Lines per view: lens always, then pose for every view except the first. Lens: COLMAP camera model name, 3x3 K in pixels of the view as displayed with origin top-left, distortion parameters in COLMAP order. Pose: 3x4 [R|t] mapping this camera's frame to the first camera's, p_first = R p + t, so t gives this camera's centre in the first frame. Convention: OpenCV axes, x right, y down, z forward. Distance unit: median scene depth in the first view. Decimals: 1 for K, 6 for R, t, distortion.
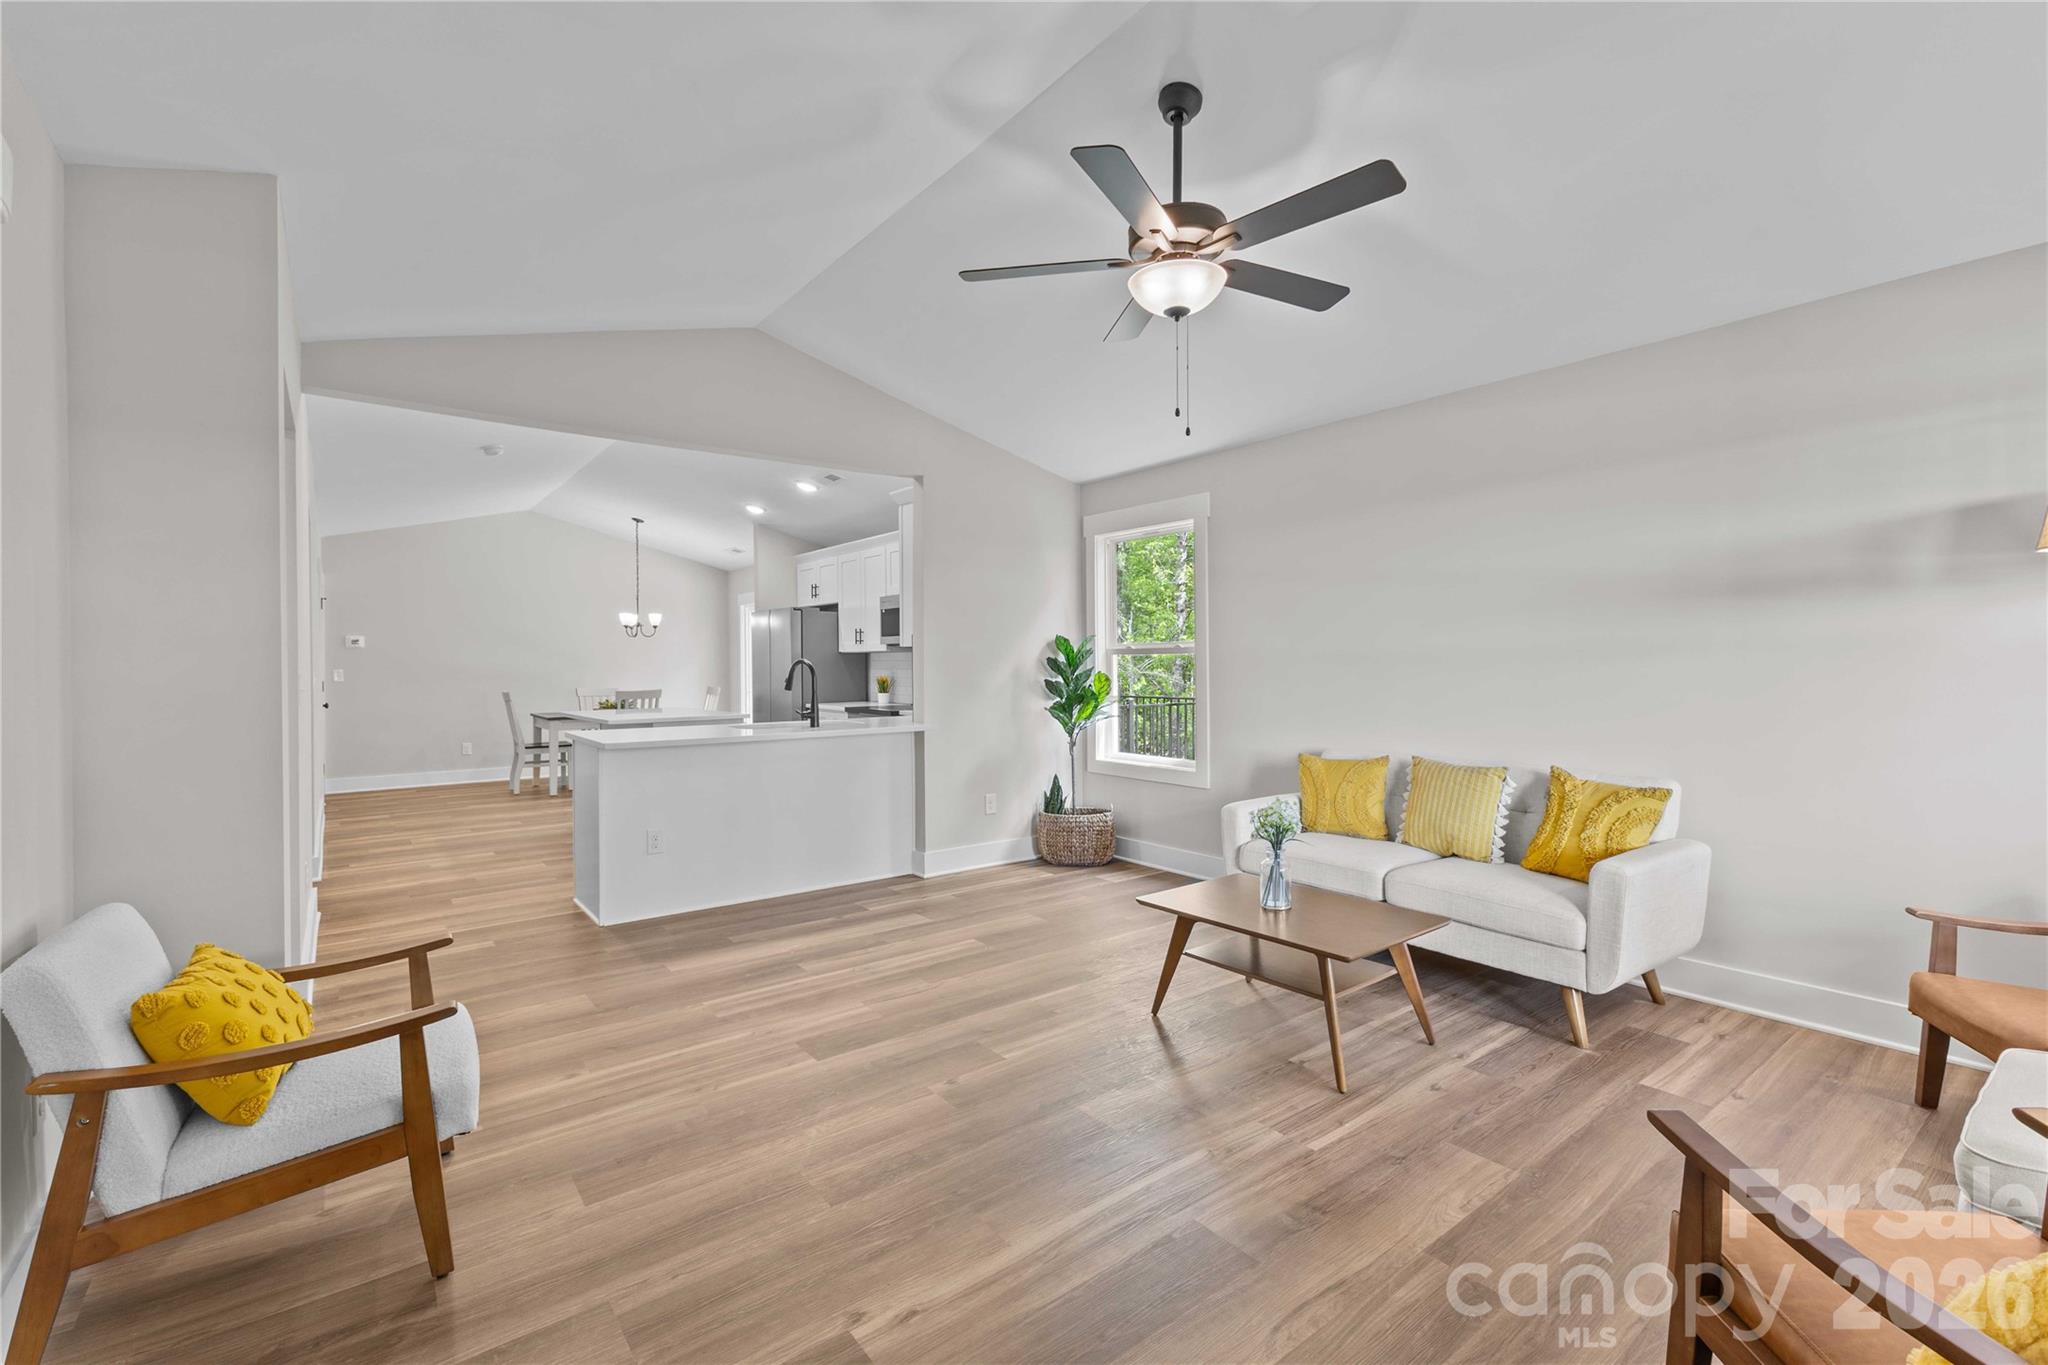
lens RADIAL K [[880.8, 0, 1023.9], [0, 880.8, 671.2], [0, 0, 1]] dist [0.010607, -0.003133]
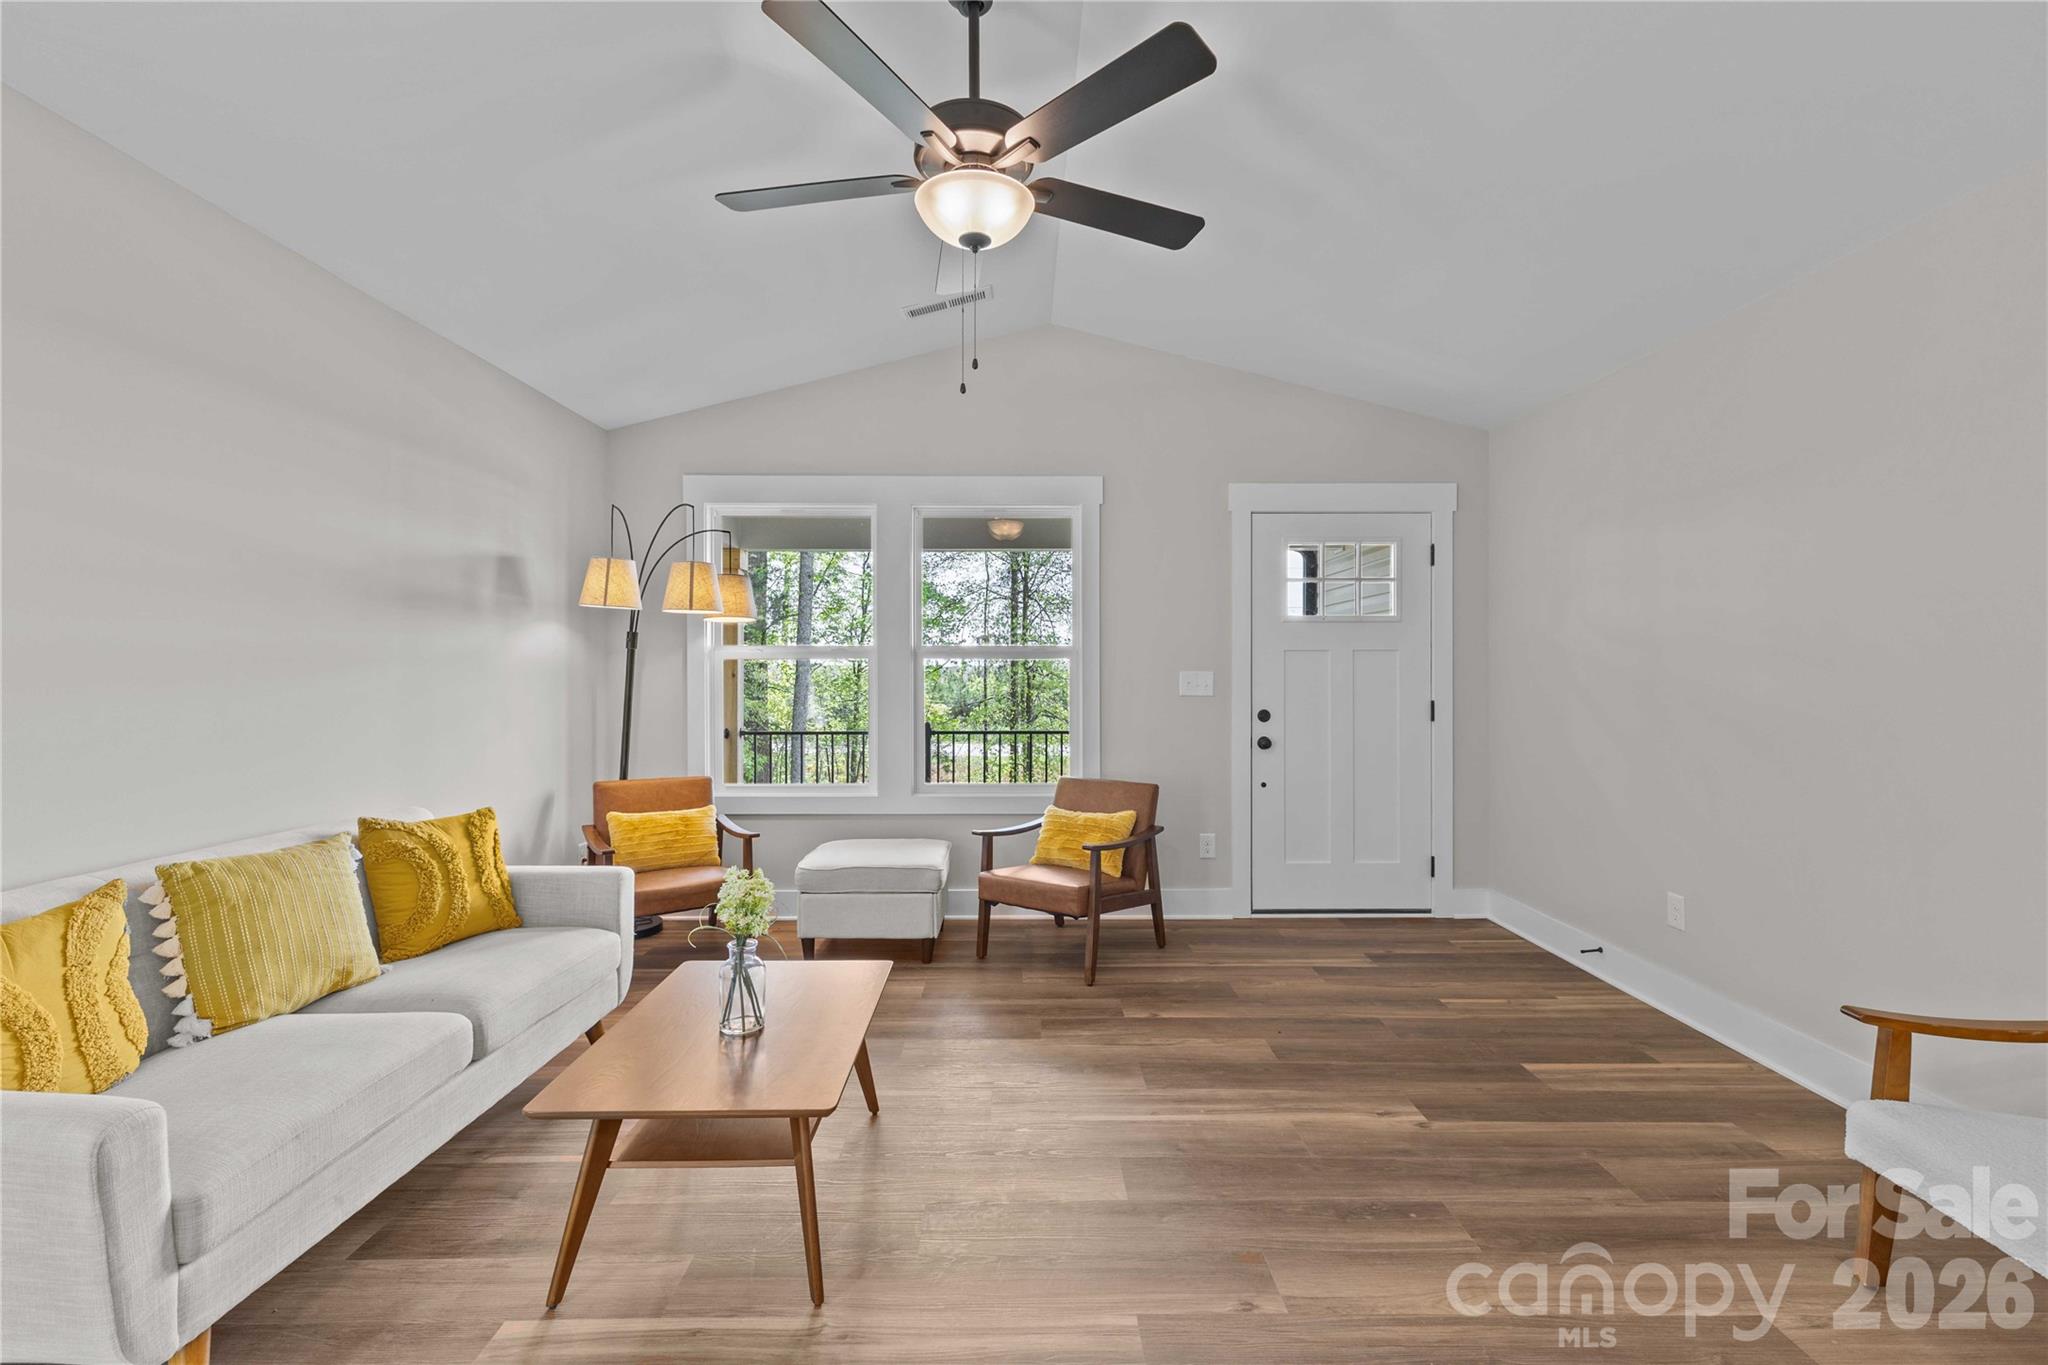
lens RADIAL K [[880.8, 0, 1026.6], [0, 880.8, 672.7], [0, 0, 1]] dist [0.010607, -0.003133]
pose [[-0.796926, 0.005171, 0.604054, -0.122051], [0.010964, 0.999922, 0.005905, -0.004745], [-0.603977, 0.011328, -0.796921, 0.561450]]
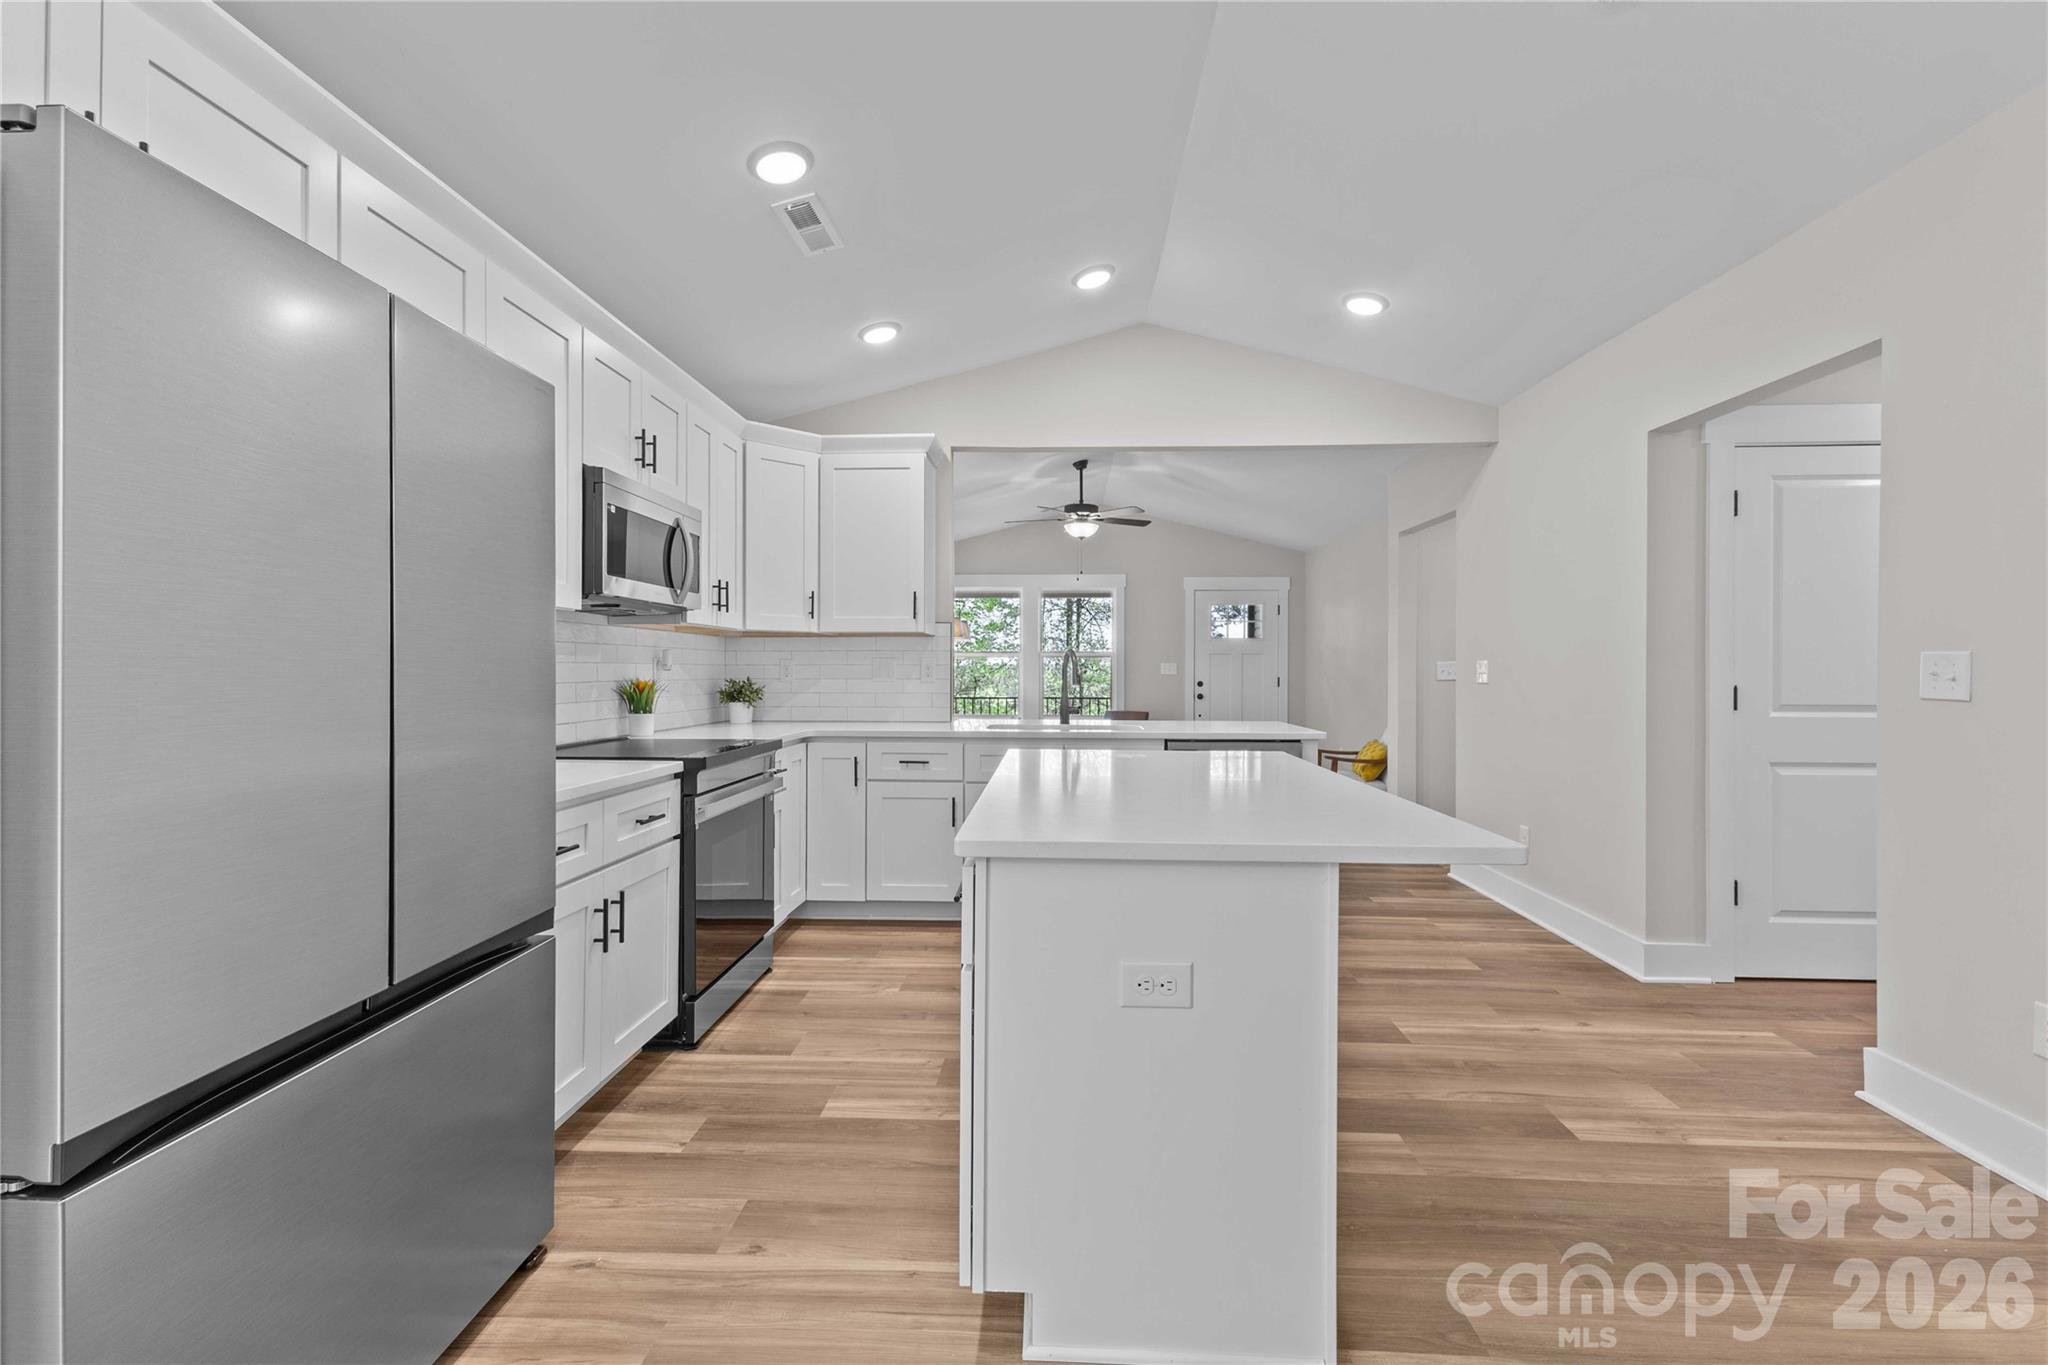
lens RADIAL K [[880.8, 0, 1021.7], [0, 880.8, 672.7], [0, 0, 1]] dist [0.010607, -0.003133]
pose [[-0.759957, 0.003104, 0.649966, -0.519919], [0.009695, 0.999931, 0.006560, 0.002167], [-0.649901, 0.011287, -0.759935, 1.126879]]
